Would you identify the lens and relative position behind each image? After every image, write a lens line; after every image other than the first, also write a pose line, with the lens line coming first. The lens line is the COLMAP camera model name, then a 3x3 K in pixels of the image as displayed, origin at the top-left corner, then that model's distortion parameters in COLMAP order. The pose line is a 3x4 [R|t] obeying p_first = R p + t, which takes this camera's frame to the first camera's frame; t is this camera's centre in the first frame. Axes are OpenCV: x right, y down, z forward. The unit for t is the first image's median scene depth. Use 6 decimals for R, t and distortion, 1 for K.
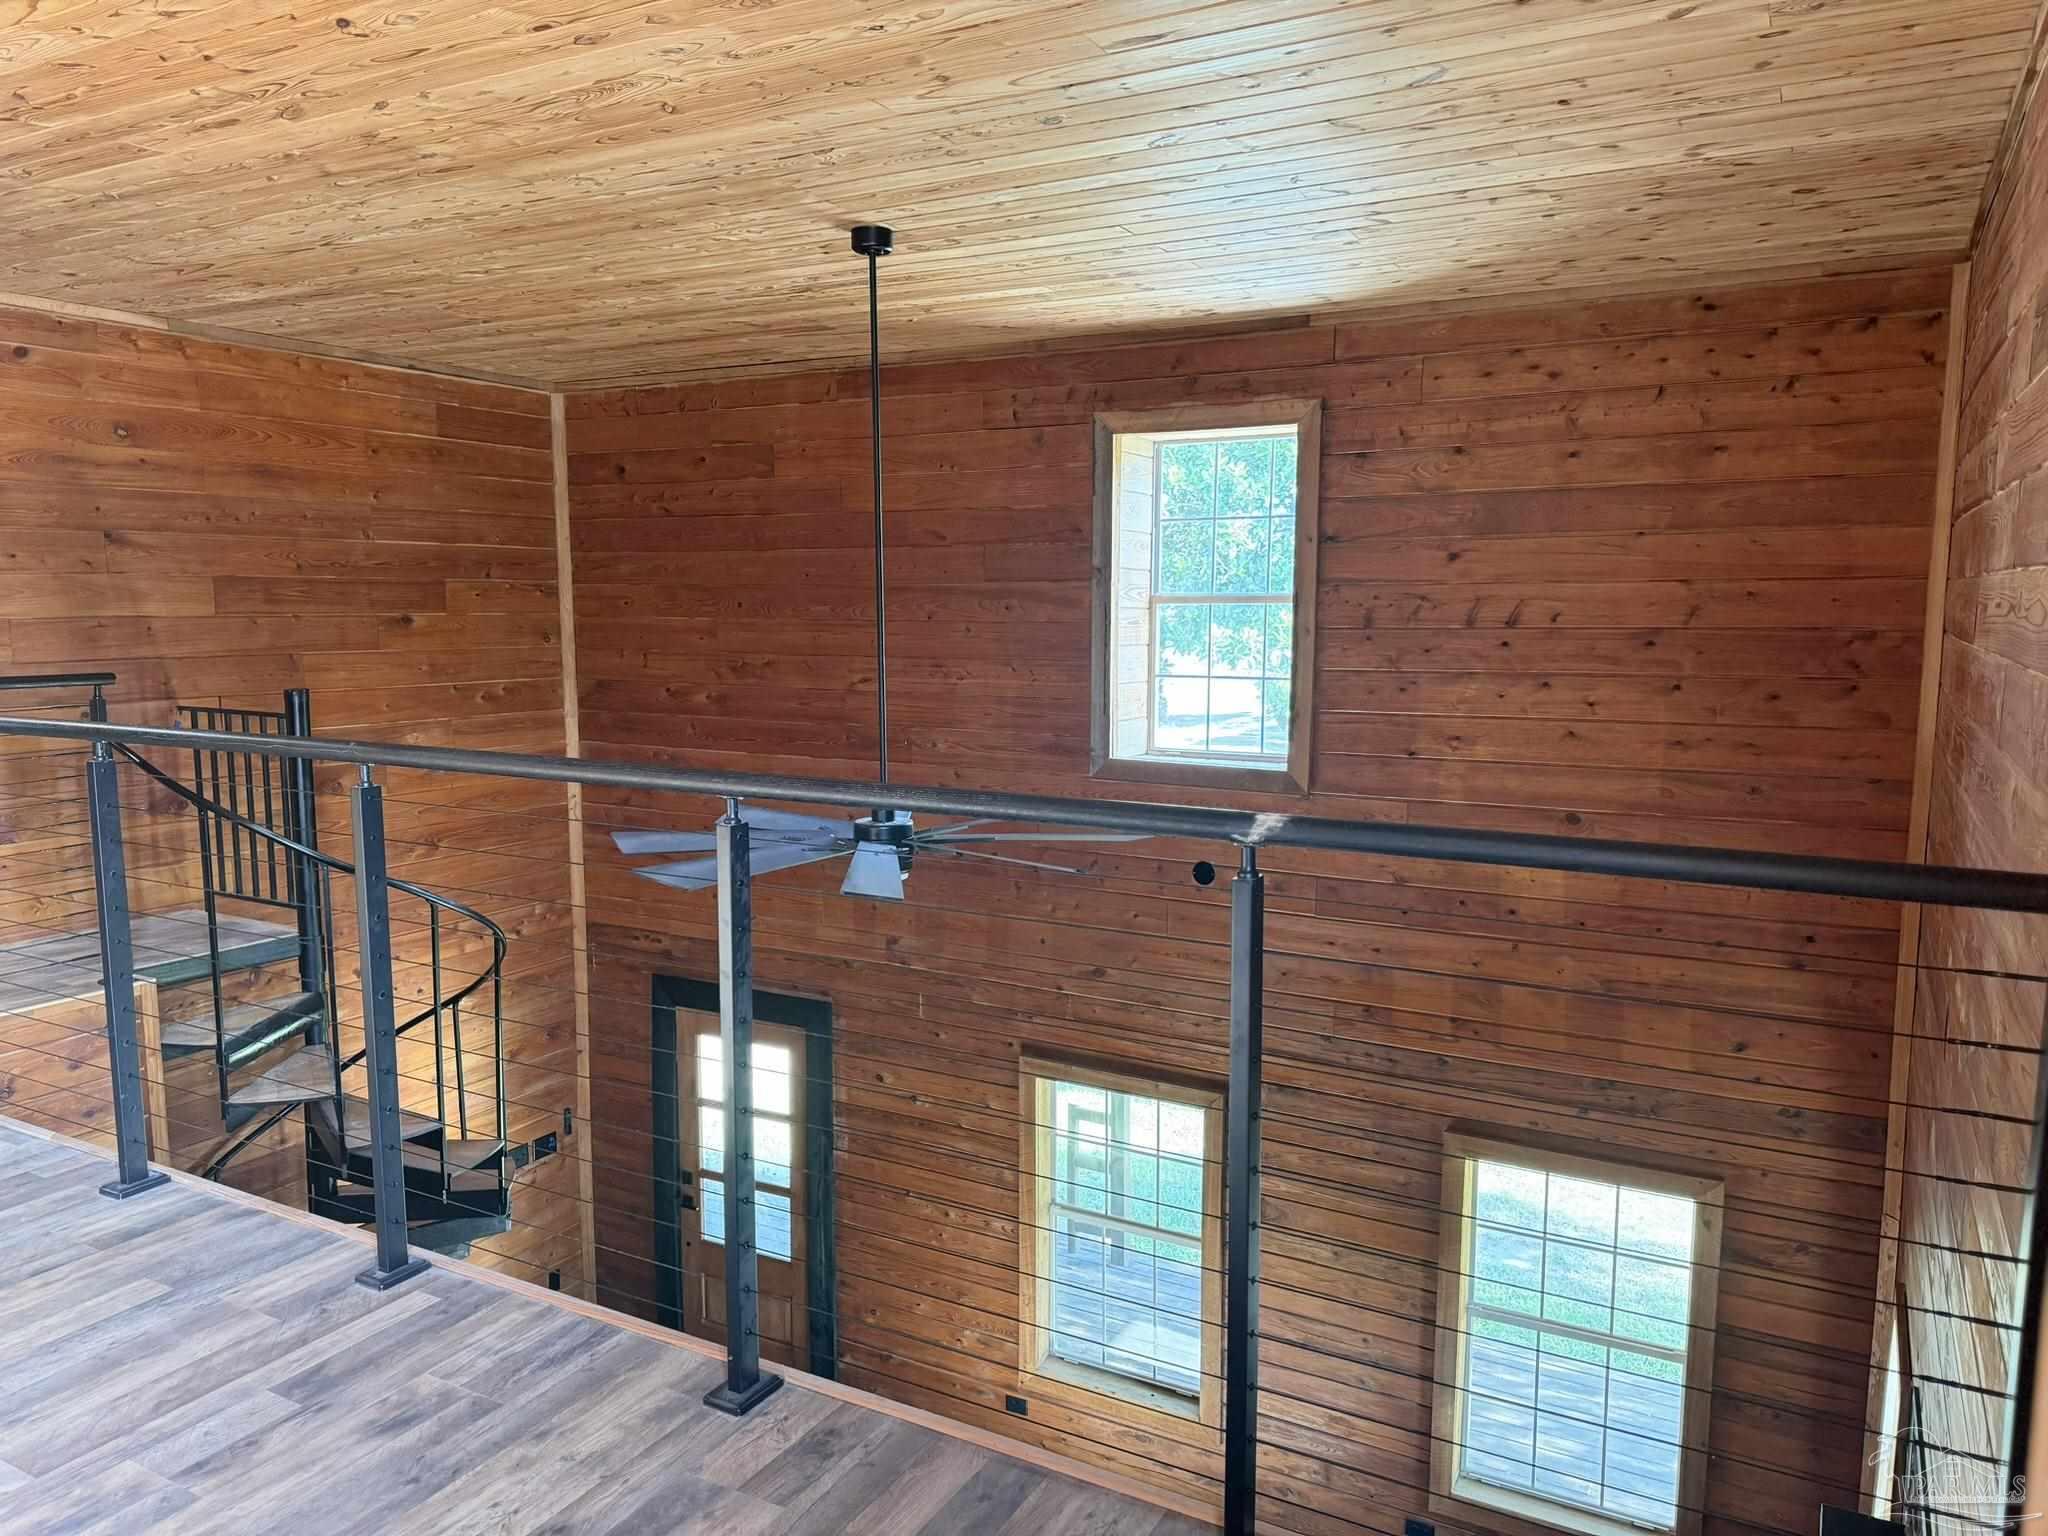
lens RADIAL K [[1434.8, 0, 1024.5], [0, 1434.8, 776.8], [0, 0, 1]] dist [0.059011, -0.098930]
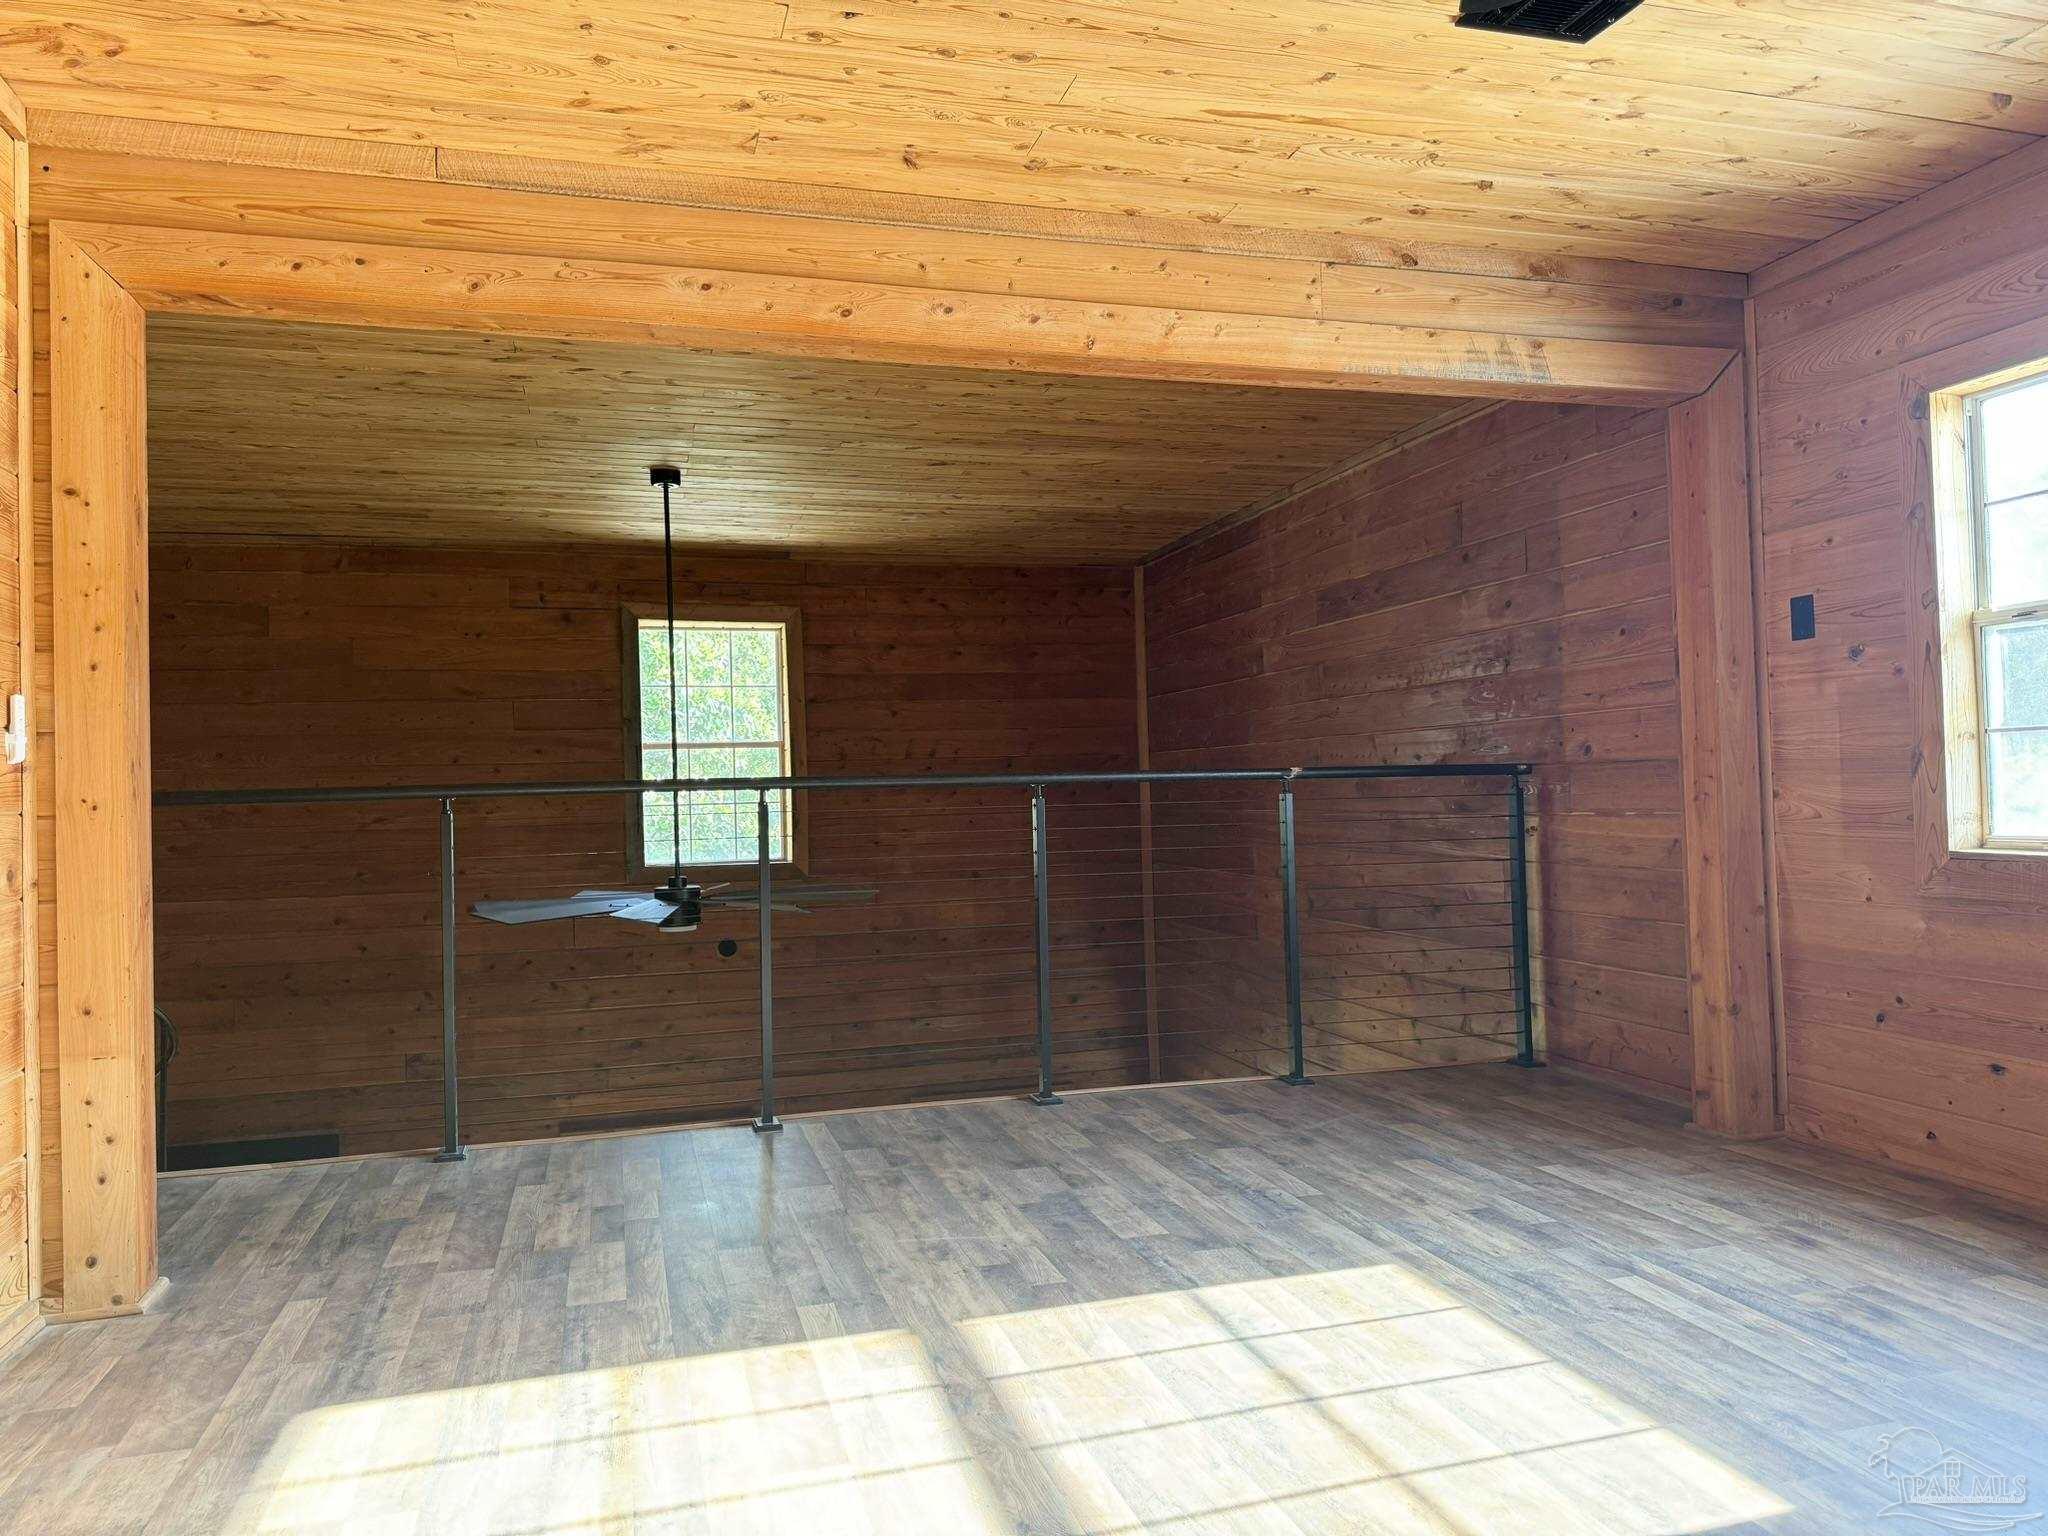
lens RADIAL K [[1434.8, 0, 1024.5], [0, 1434.8, 776.8], [0, 0, 1]] dist [0.059011, -0.098930]
pose [[0.691521, -0.006491, 0.722327, -0.718922], [0.116605, 0.987849, -0.102754, 0.089046], [-0.712883, 0.155283, 0.683875, -0.144559]]
